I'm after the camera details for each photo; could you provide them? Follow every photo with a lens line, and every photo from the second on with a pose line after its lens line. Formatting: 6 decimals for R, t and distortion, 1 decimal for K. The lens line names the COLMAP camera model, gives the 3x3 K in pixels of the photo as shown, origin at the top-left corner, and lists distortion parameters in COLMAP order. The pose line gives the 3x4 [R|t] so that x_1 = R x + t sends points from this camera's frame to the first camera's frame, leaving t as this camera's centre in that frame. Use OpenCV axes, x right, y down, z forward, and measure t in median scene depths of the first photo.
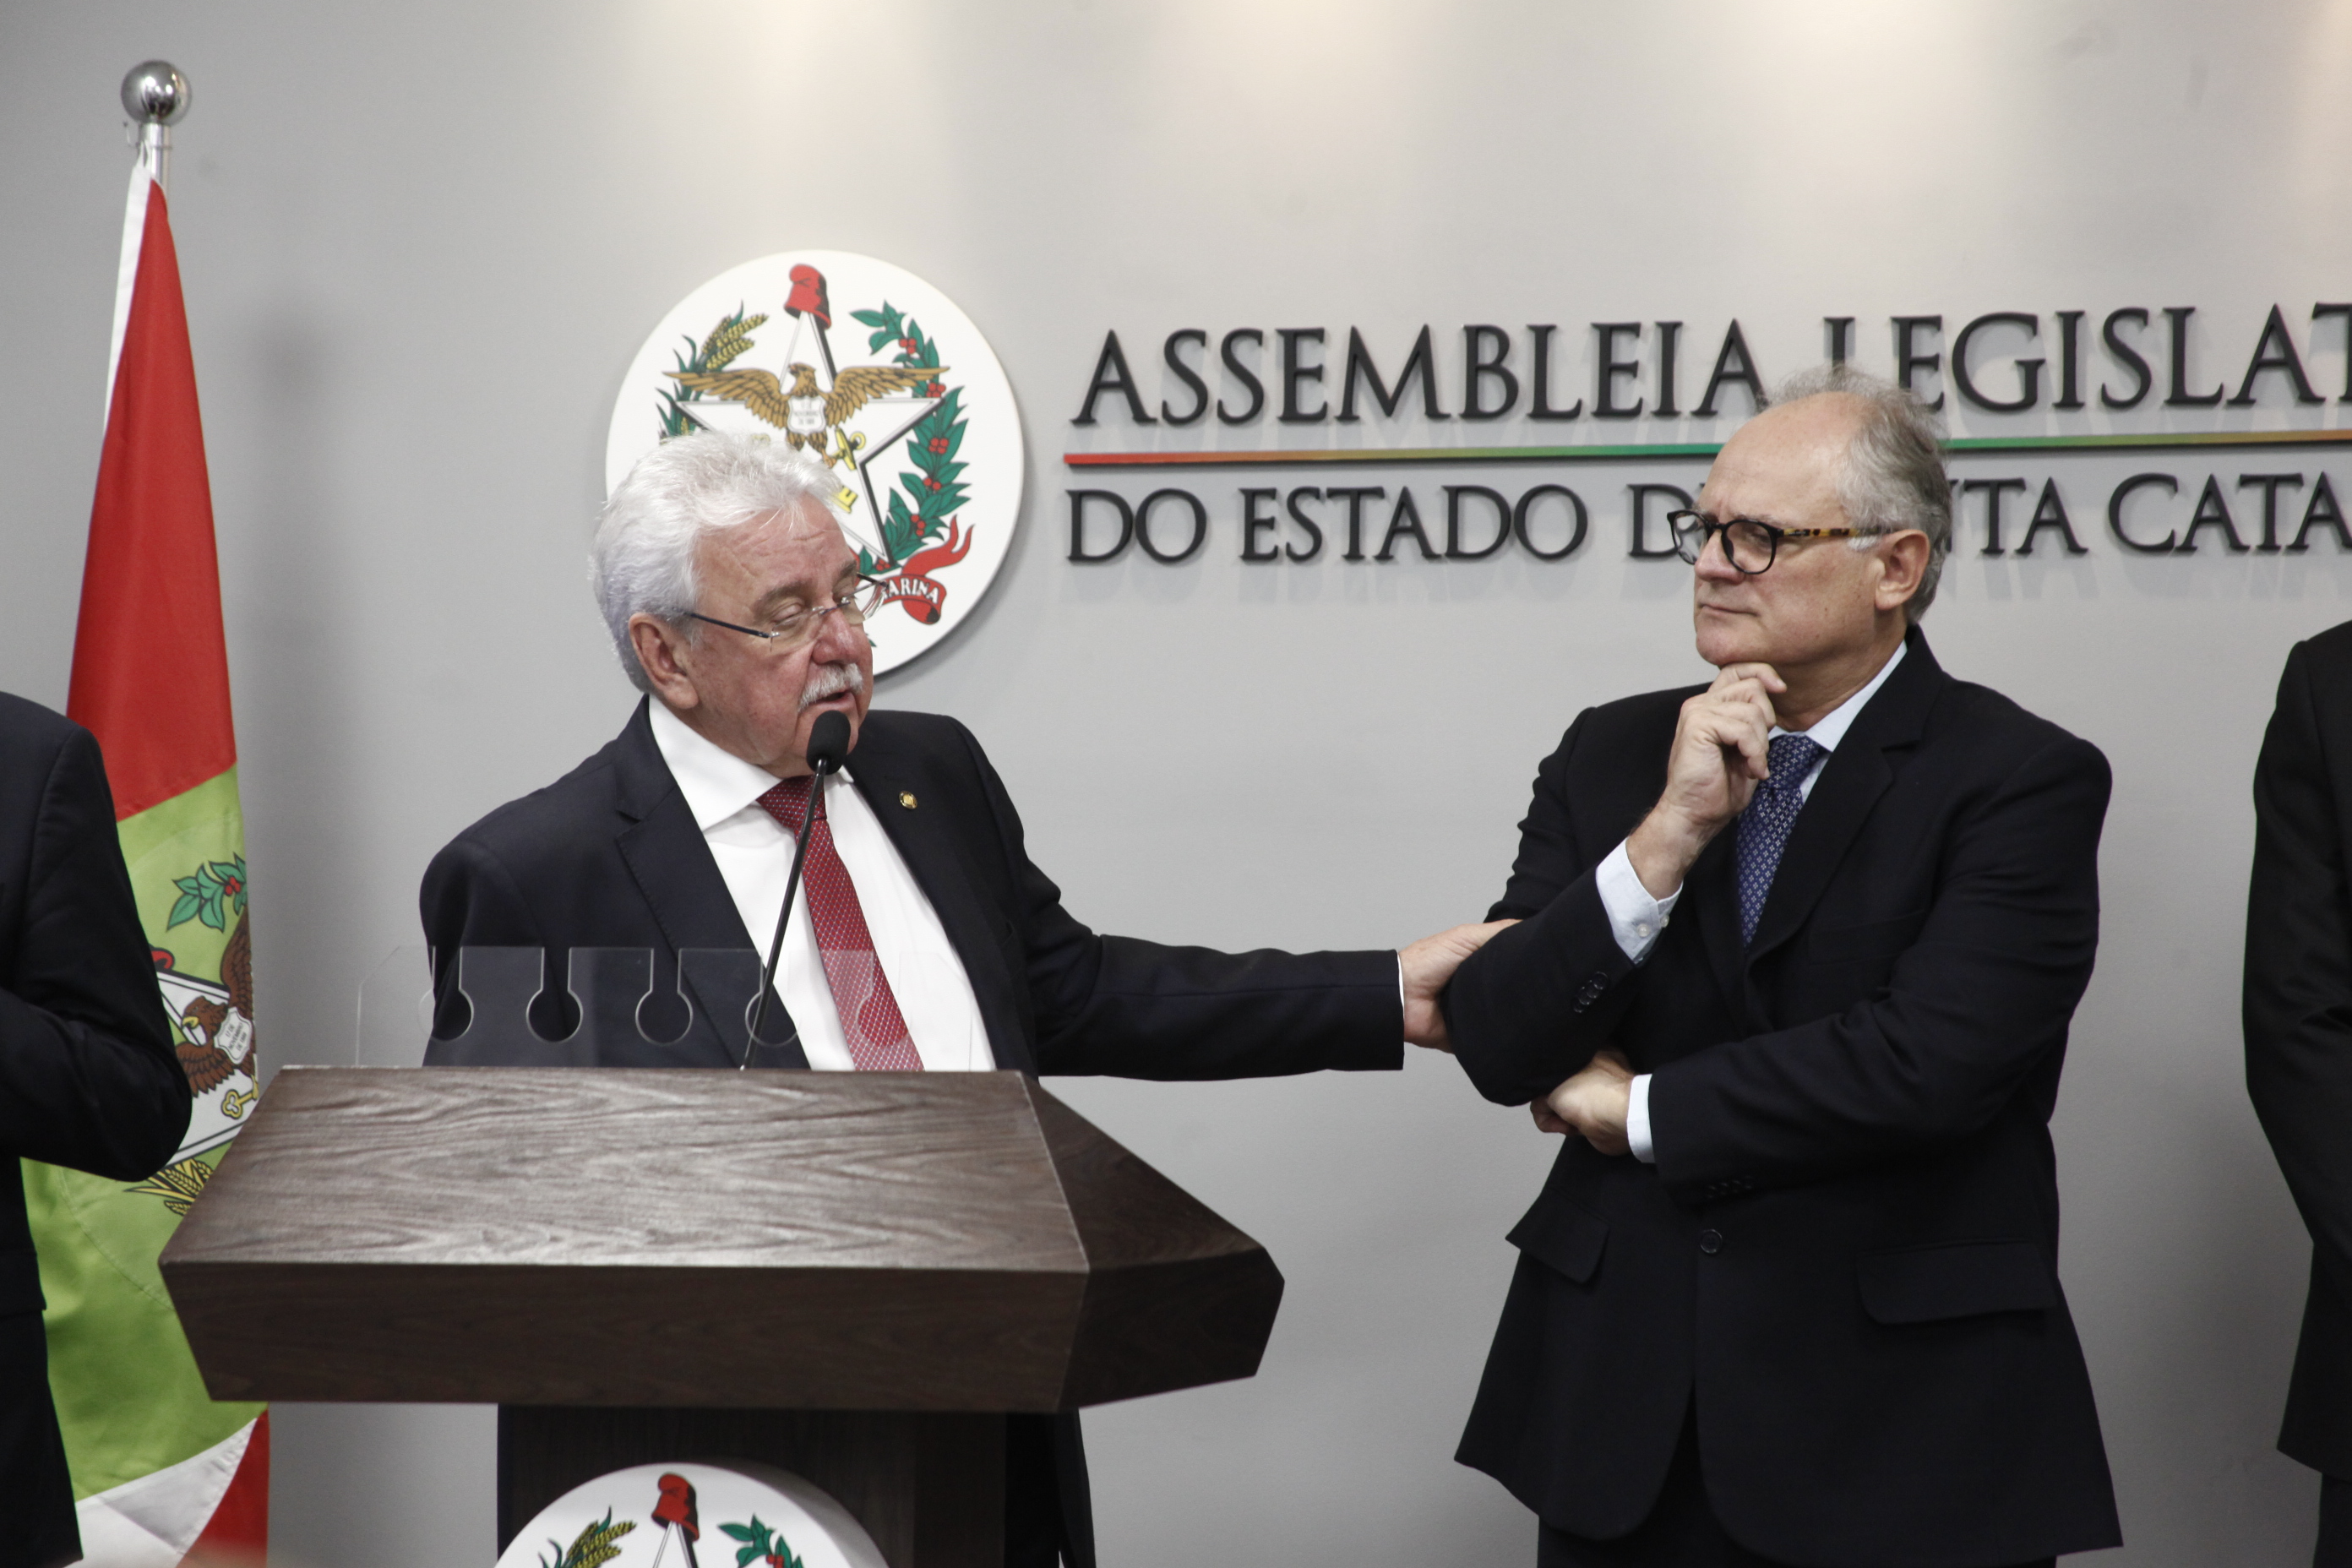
lens RADIAL K [[8086.8, 0, 1155.3], [0, 8086.8, 740.3], [0, 0, 1]] dist [0.967513, 0.000000]
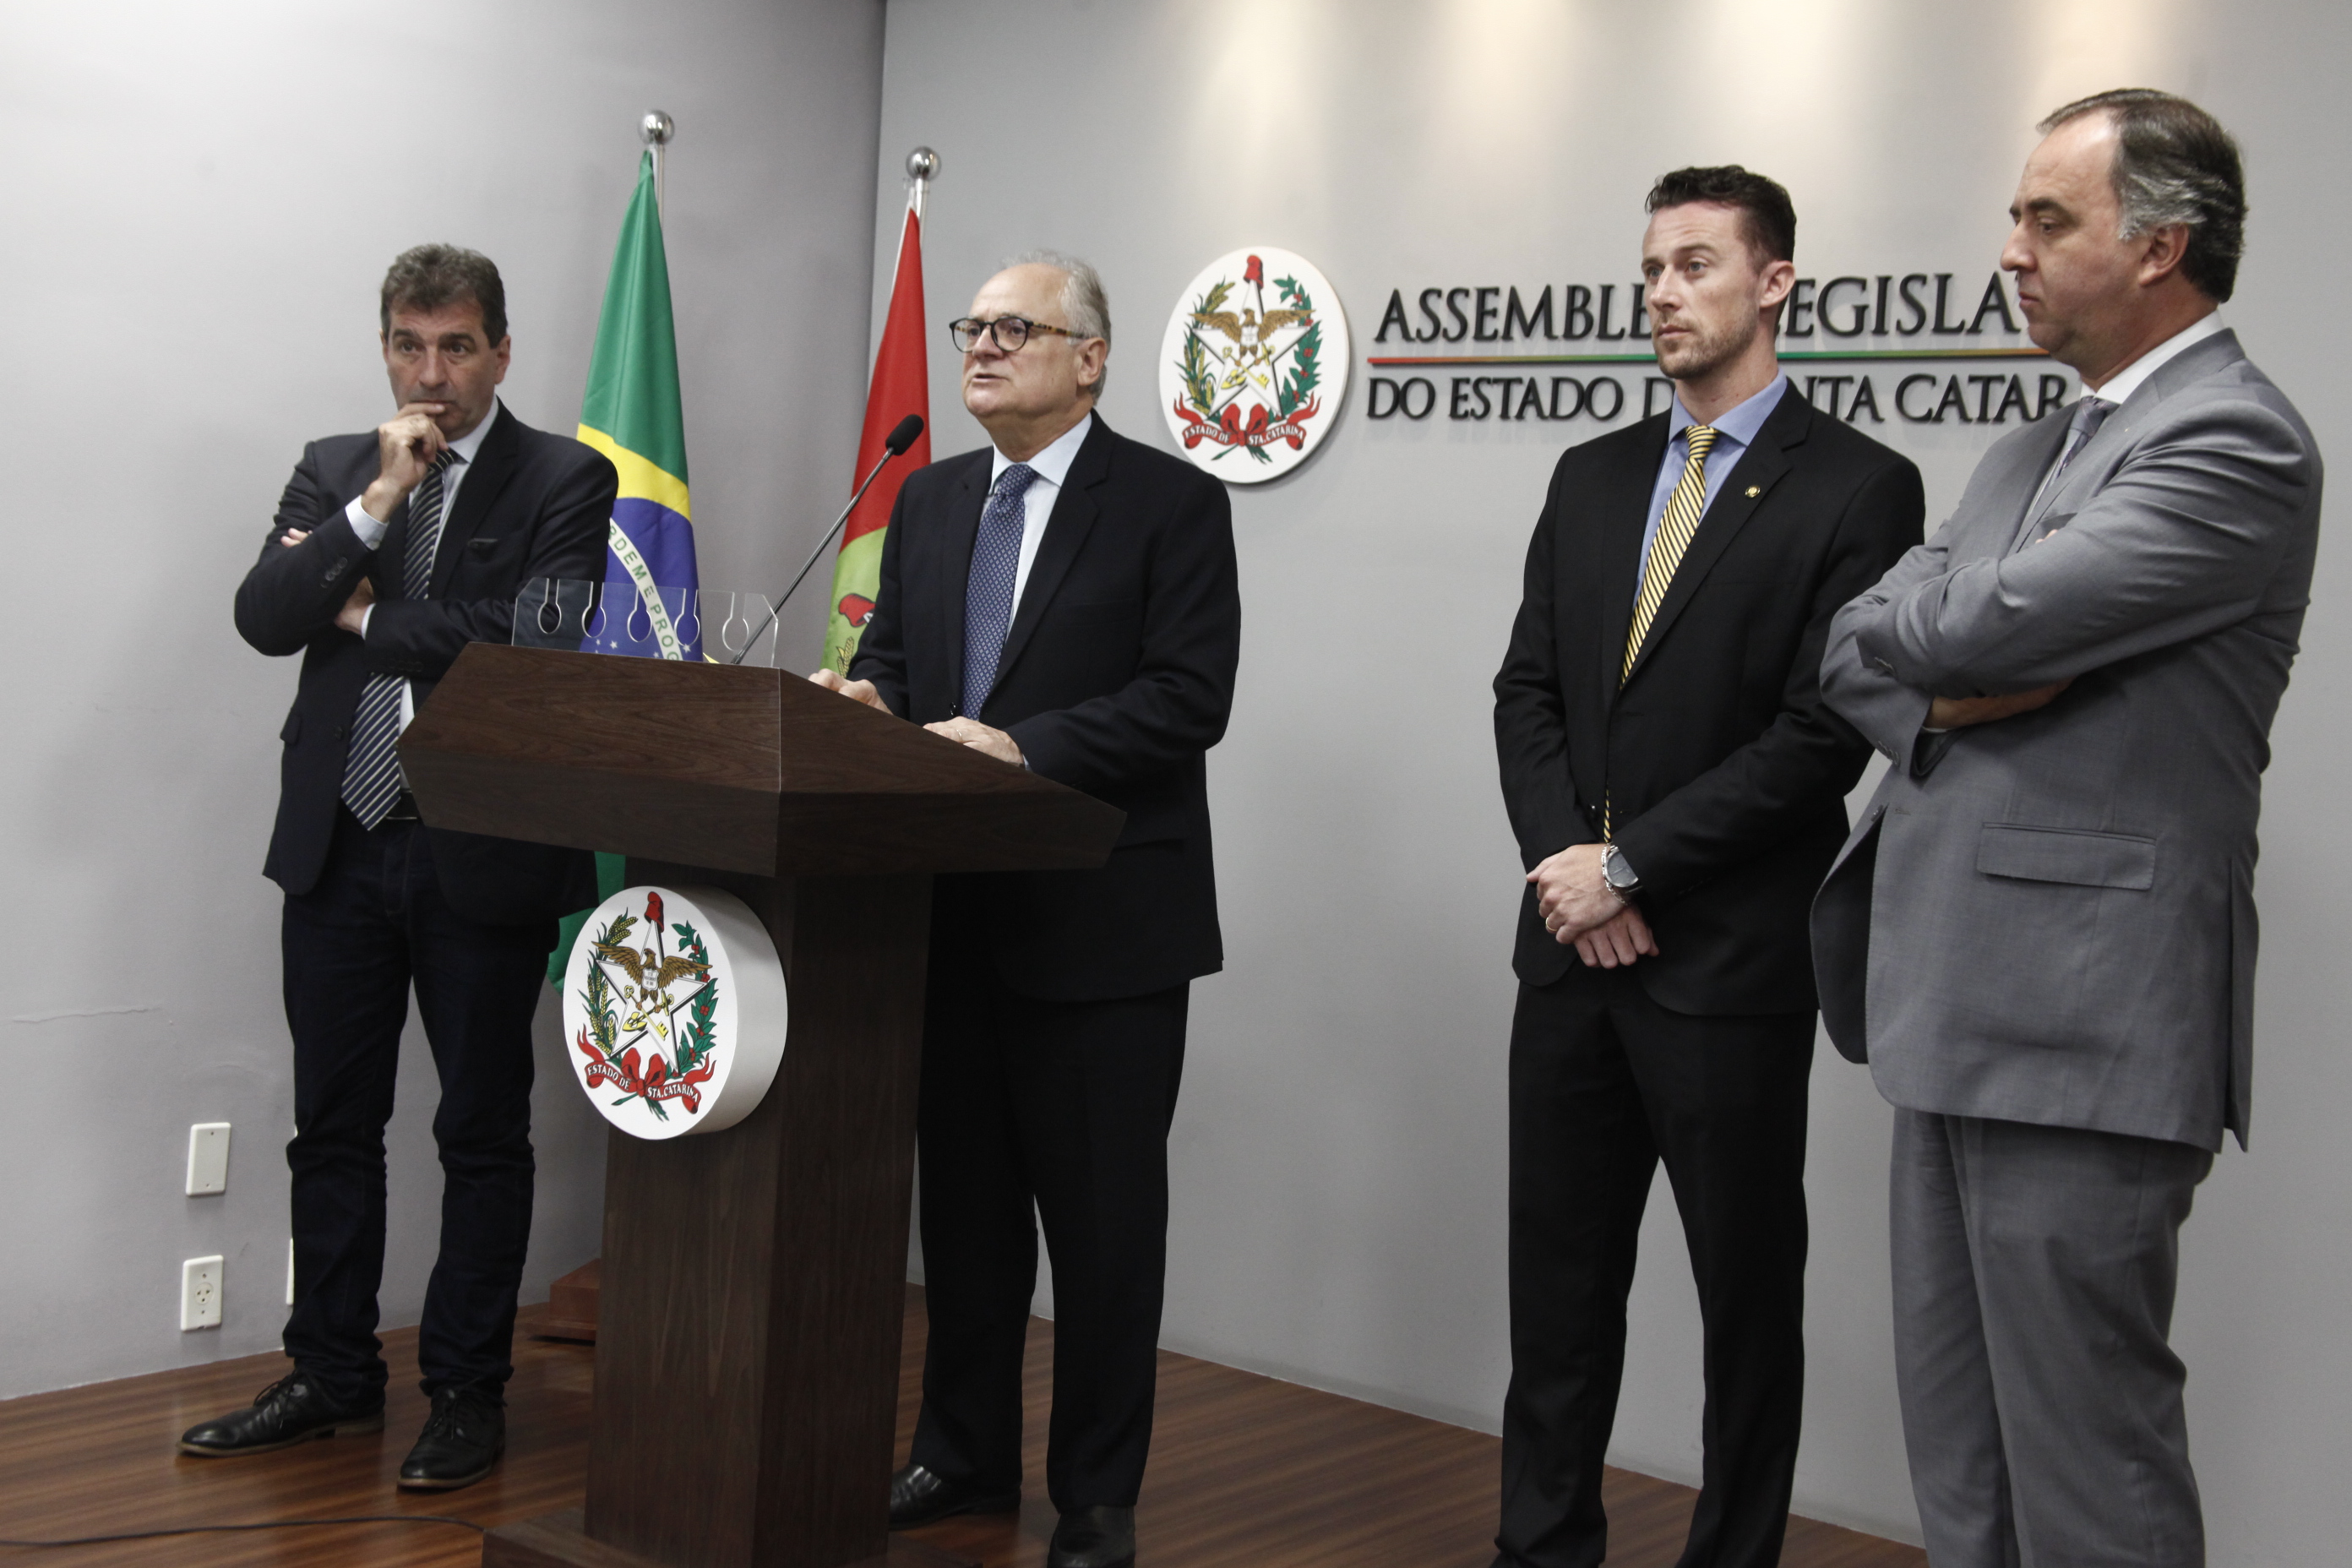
lens RADIAL K [[3166.1, 0, 1124.8], [0, 3166.1, 756.5], [0, 0, 1]] dist [0.052583, 0.000000]
pose [[0.919876, 0.065297, -0.386735, 0.219853], [-0.043653, 0.996963, 0.064497, 0.010227], [0.389772, -0.042447, 0.919933, 0.326032]]
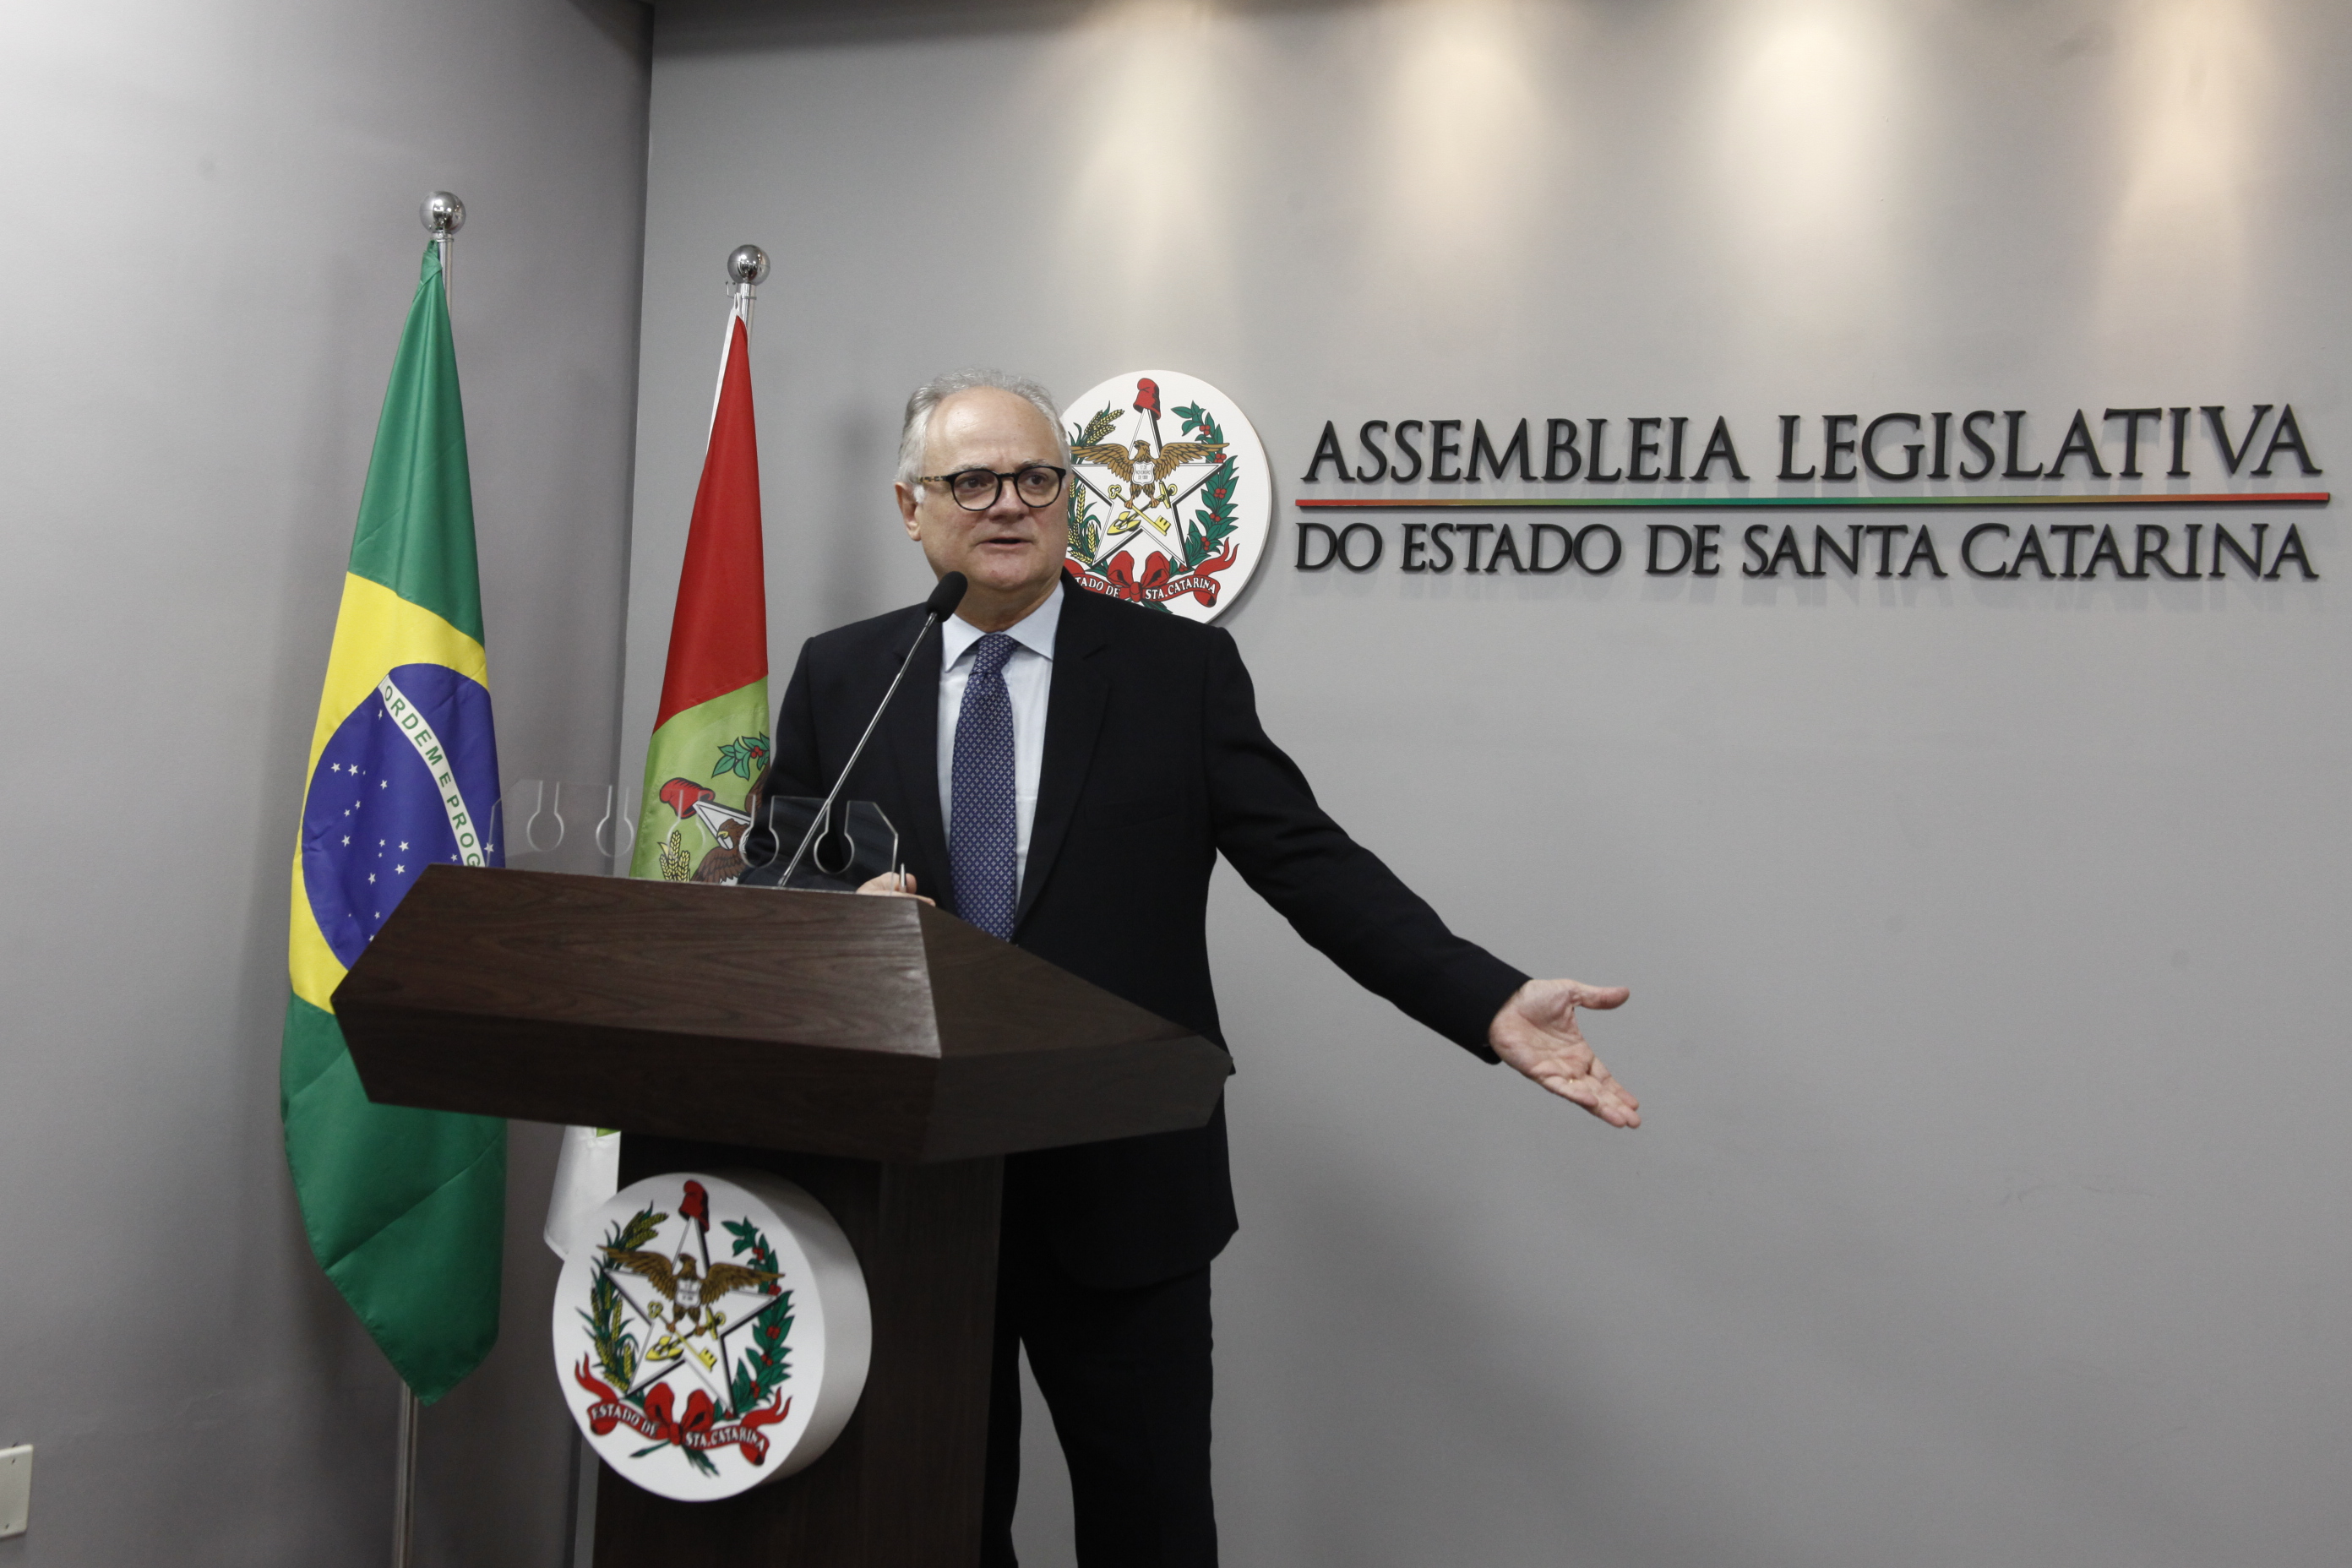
lens RADIAL K [[3322.2, 0, 1165.8], [0, 3322.2, 798.2], [0, 0, 1]] dist [0.080110, 0.000000]
pose [[0.981052, 0.041549, -0.189238, 0.088205], [-0.038247, 0.999046, 0.021069, 0.009592], [0.189933, -0.013432, 0.981705, 0.368700]]
